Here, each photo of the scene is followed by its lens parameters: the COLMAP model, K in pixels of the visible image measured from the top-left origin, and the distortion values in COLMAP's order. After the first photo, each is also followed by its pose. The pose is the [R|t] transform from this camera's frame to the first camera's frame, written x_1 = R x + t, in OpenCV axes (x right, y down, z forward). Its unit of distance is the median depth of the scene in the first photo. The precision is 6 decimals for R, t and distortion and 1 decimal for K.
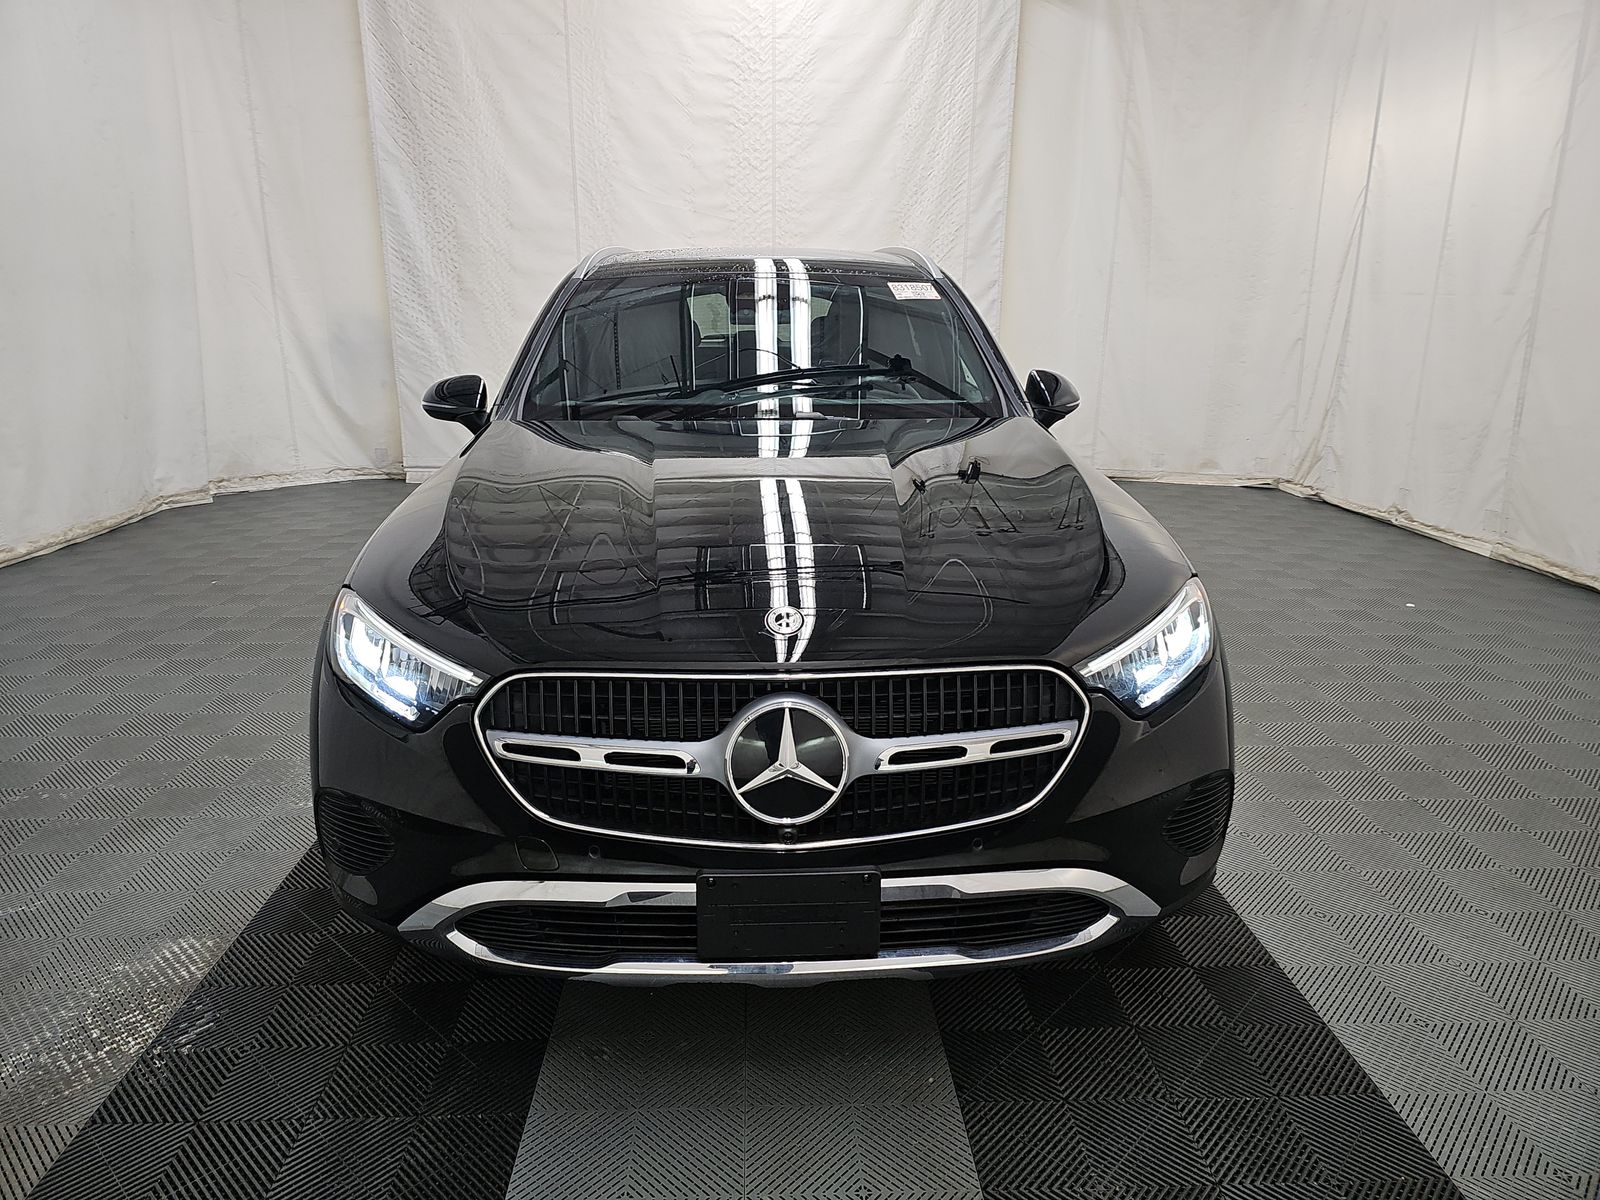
lens RADIAL K [[1047.3, 0, 806.6], [0, 1047.3, 595.4], [0, 0, 1]] dist [0.050356, -0.042636]
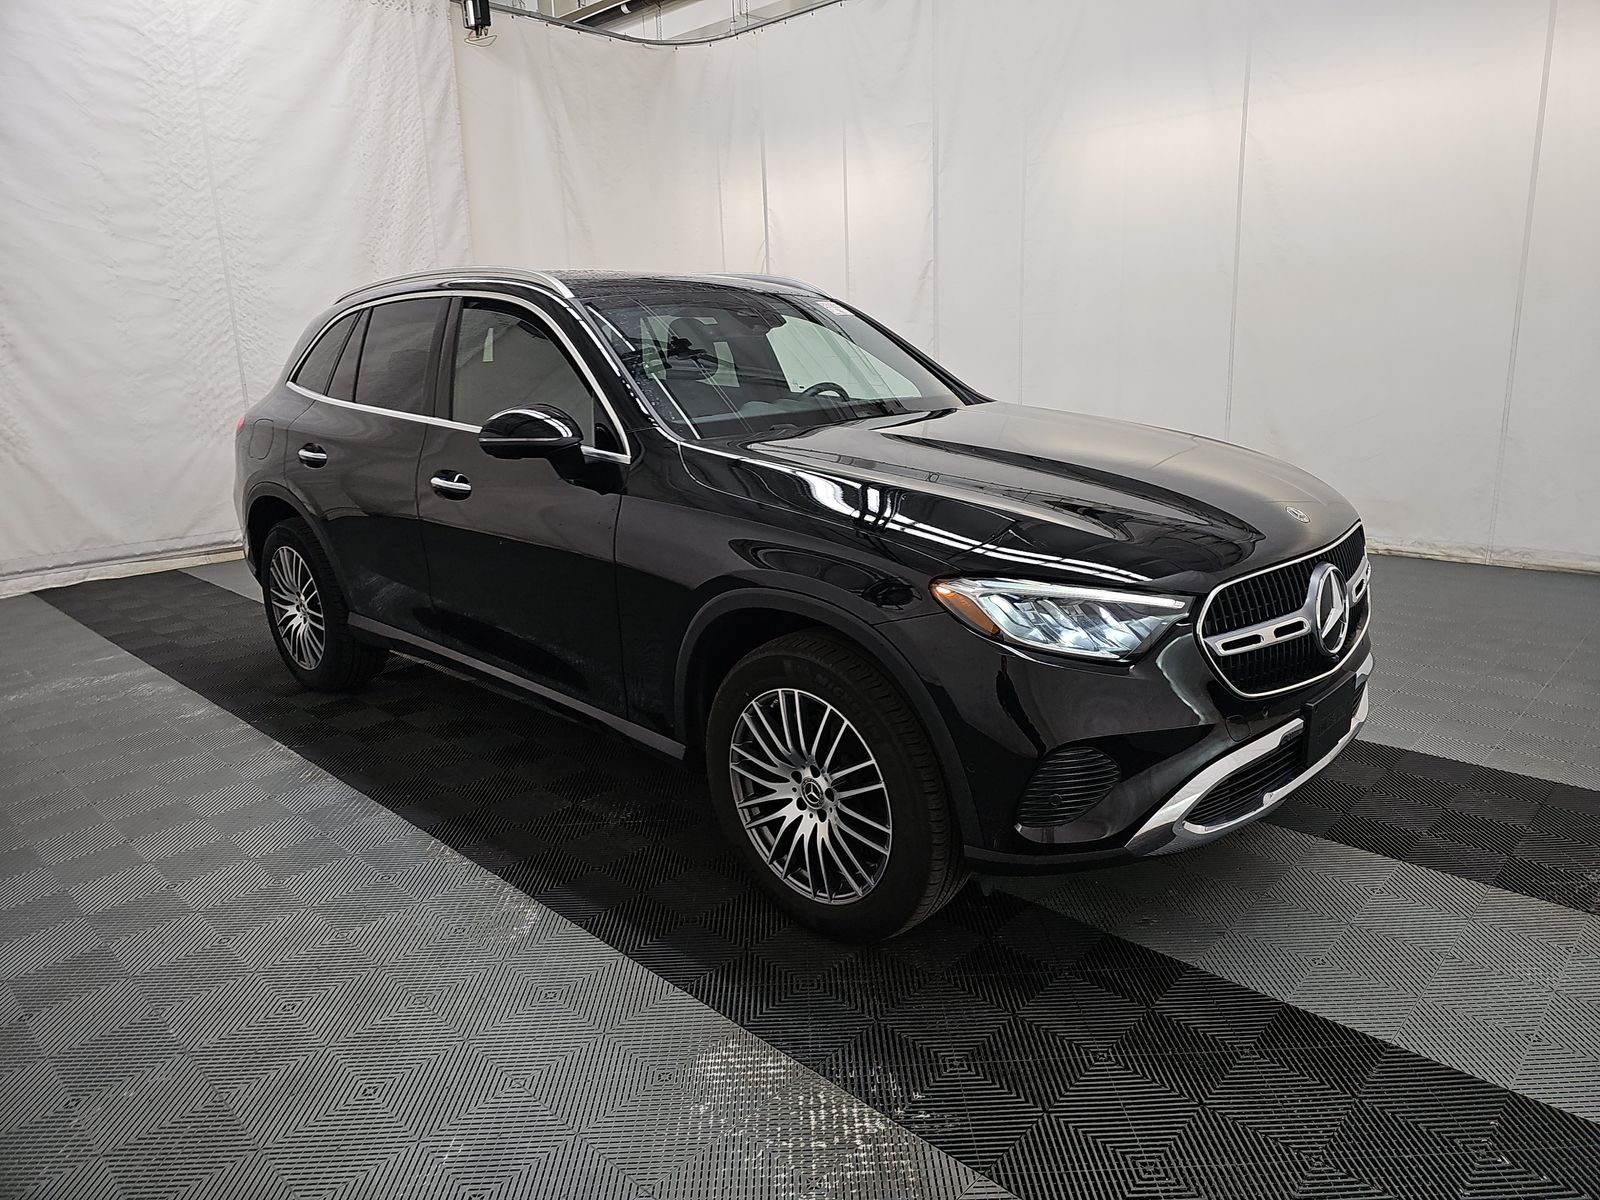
lens RADIAL K [[1047.3, 0, 806.6], [0, 1047.3, 595.4], [0, 0, 1]] dist [0.050356, -0.042636]
pose [[0.719568, -0.187995, 0.668491, -0.326736], [0.217336, 0.975264, 0.040324, -0.016173], [-0.659536, 0.116272, 0.742626, 0.089373]]
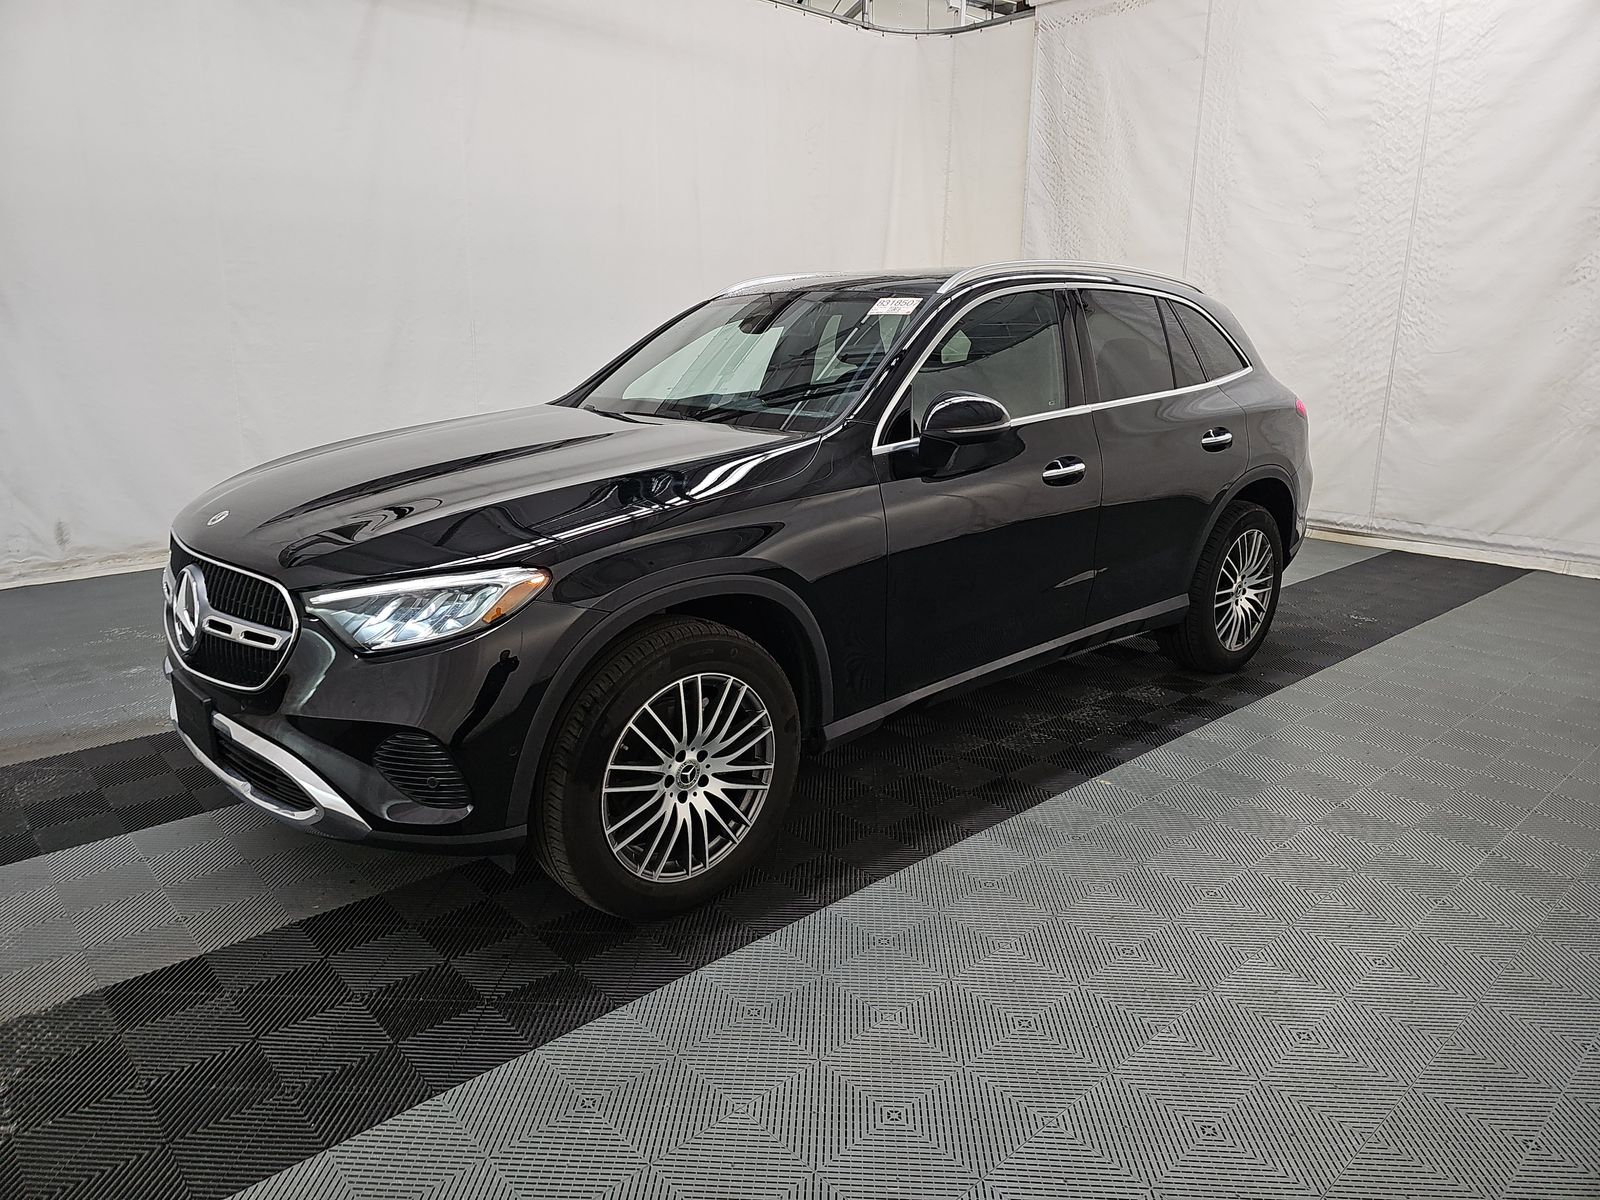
lens RADIAL K [[1047.3, 0, 806.6], [0, 1047.3, 595.4], [0, 0, 1]] dist [0.050356, -0.042636]
pose [[0.650441, 0.188563, -0.735779, 0.337858], [-0.213367, 0.975049, 0.061263, -0.027889], [0.728973, 0.117143, 0.674445, 0.131122]]
